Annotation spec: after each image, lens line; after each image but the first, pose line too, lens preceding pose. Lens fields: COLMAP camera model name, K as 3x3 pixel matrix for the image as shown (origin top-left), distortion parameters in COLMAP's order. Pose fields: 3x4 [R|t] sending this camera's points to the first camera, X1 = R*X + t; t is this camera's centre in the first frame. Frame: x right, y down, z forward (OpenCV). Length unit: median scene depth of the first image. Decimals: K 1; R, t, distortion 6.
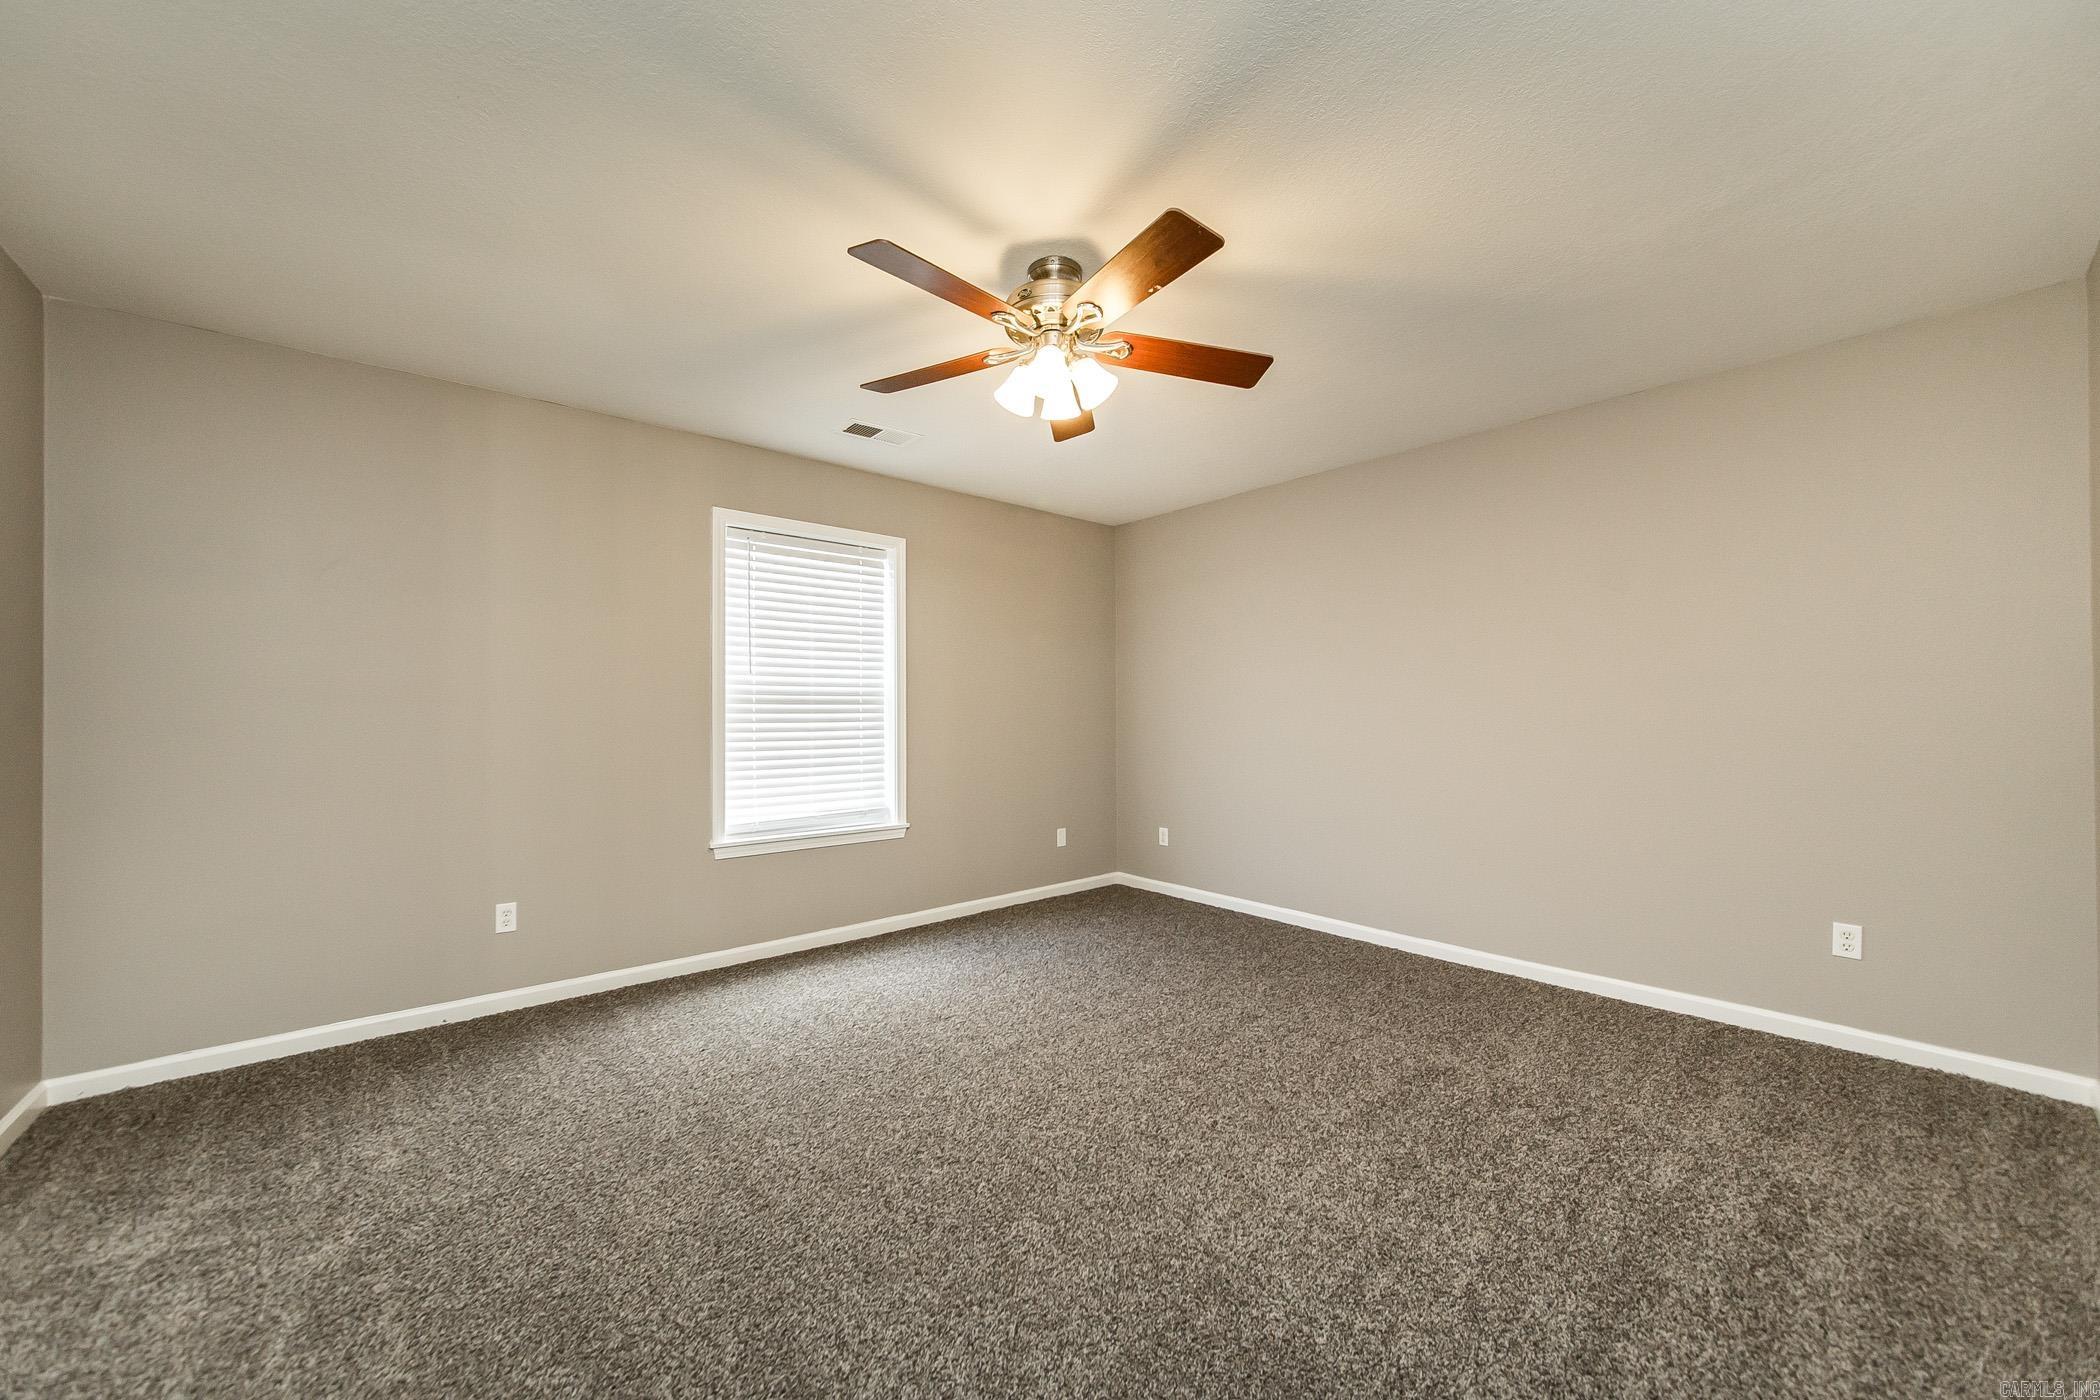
lens RADIAL K [[755.3, 0, 1046.9], [0, 755.3, 710.4], [0, 0, 1]] dist [-0.006836, -0.000108]
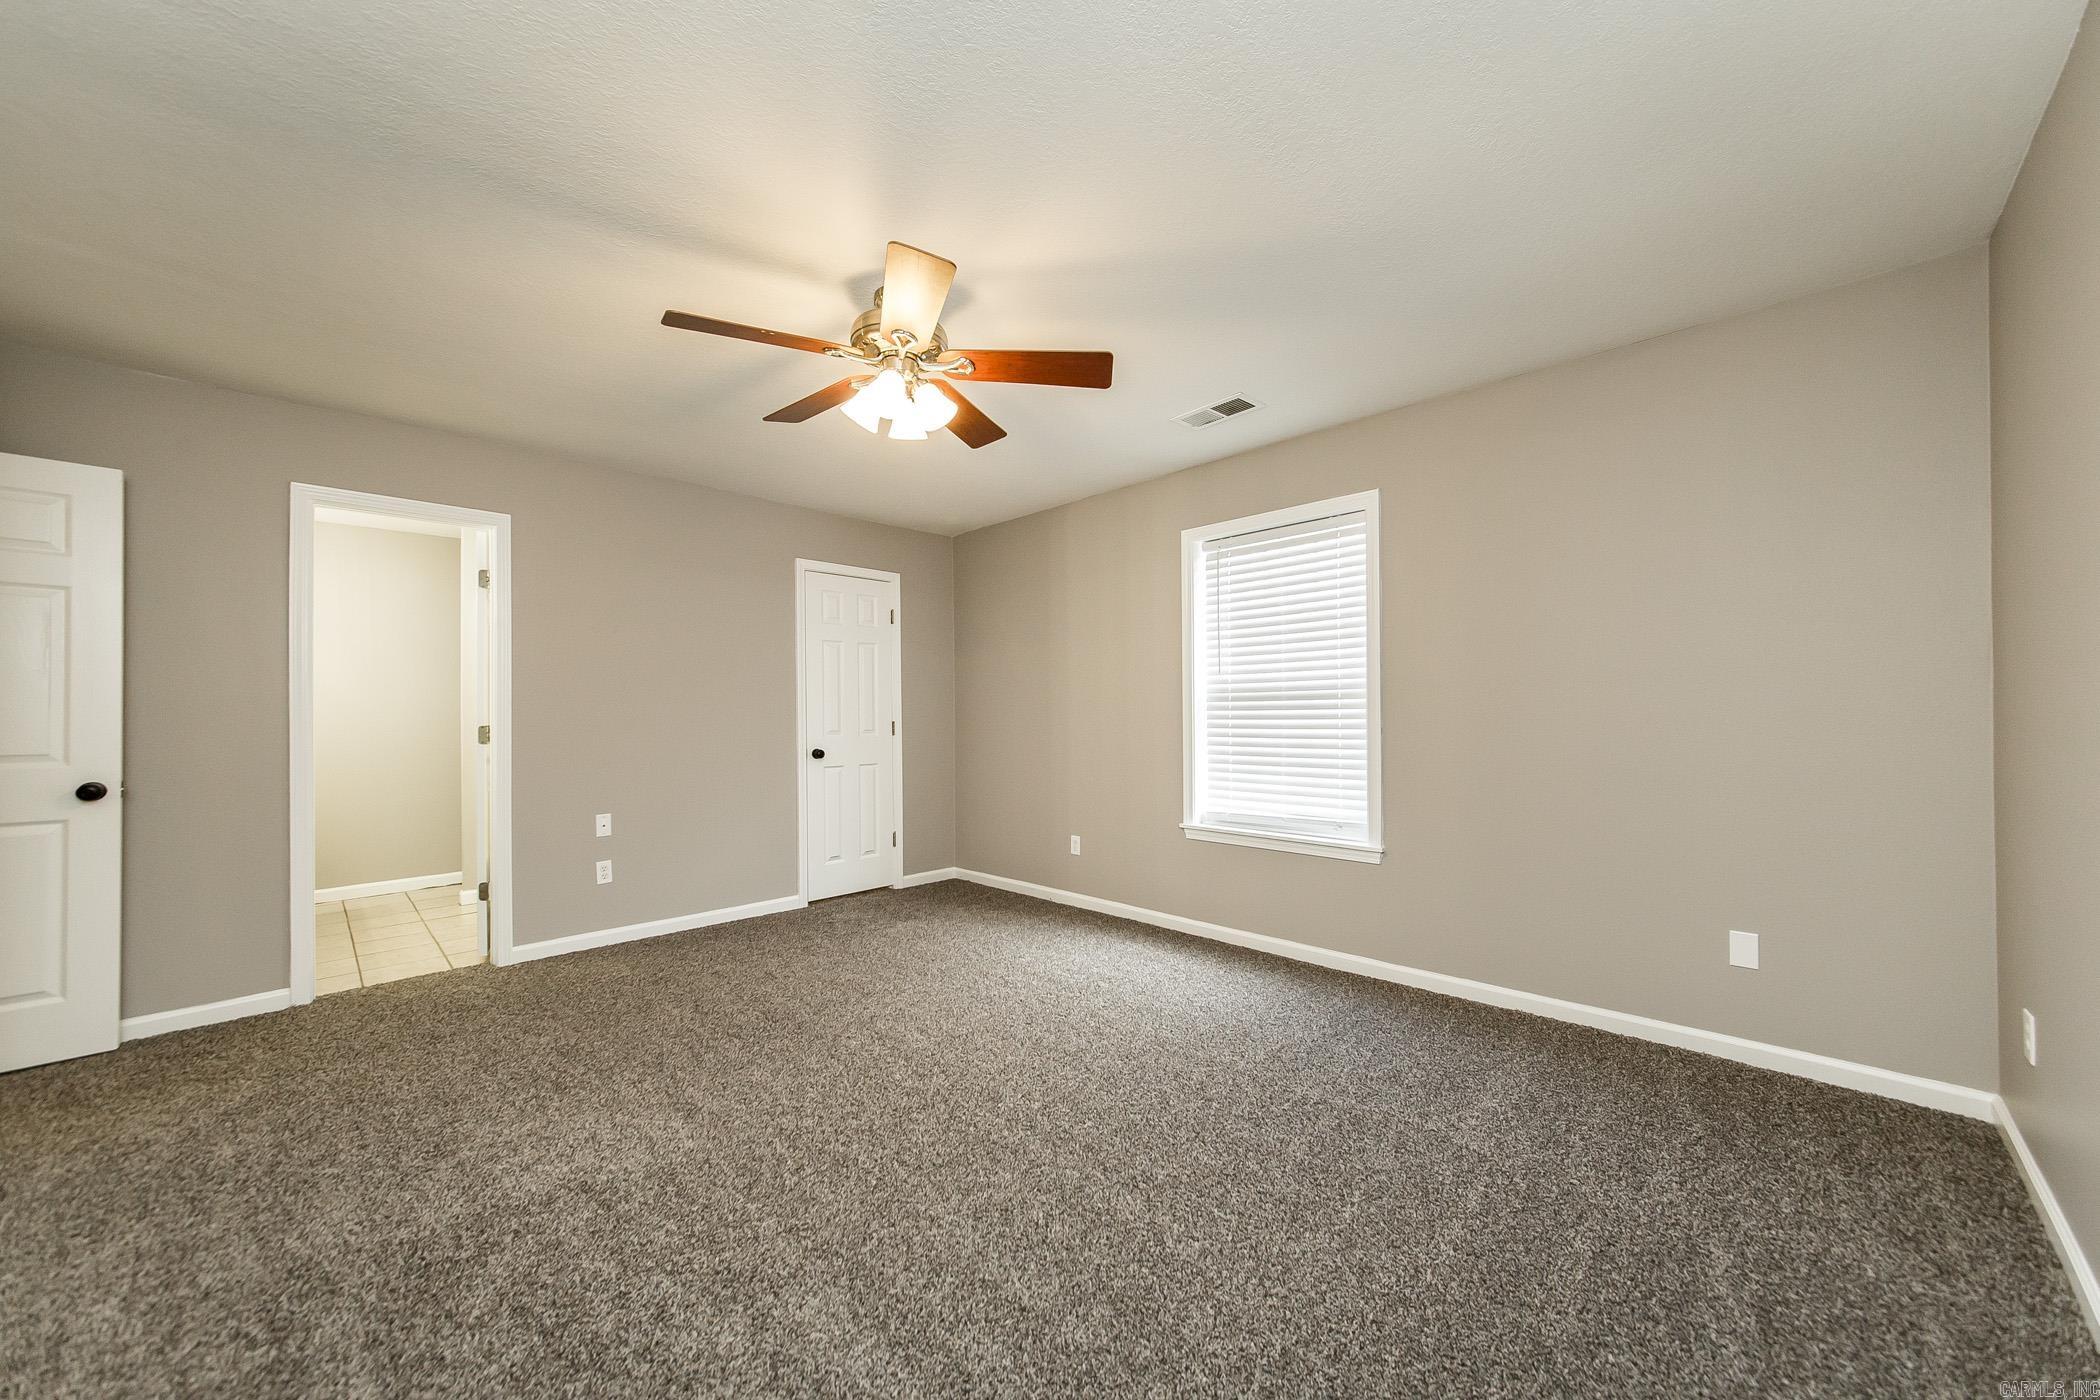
lens RADIAL K [[755.3, 0, 1046.9], [0, 755.3, 710.4], [0, 0, 1]] dist [-0.006836, -0.000108]
pose [[0.096306, -0.013128, -0.995265, 0.637583], [0.002624, 0.999913, -0.012935, 0.017270], [0.995348, -0.001366, 0.096332, 0.639940]]
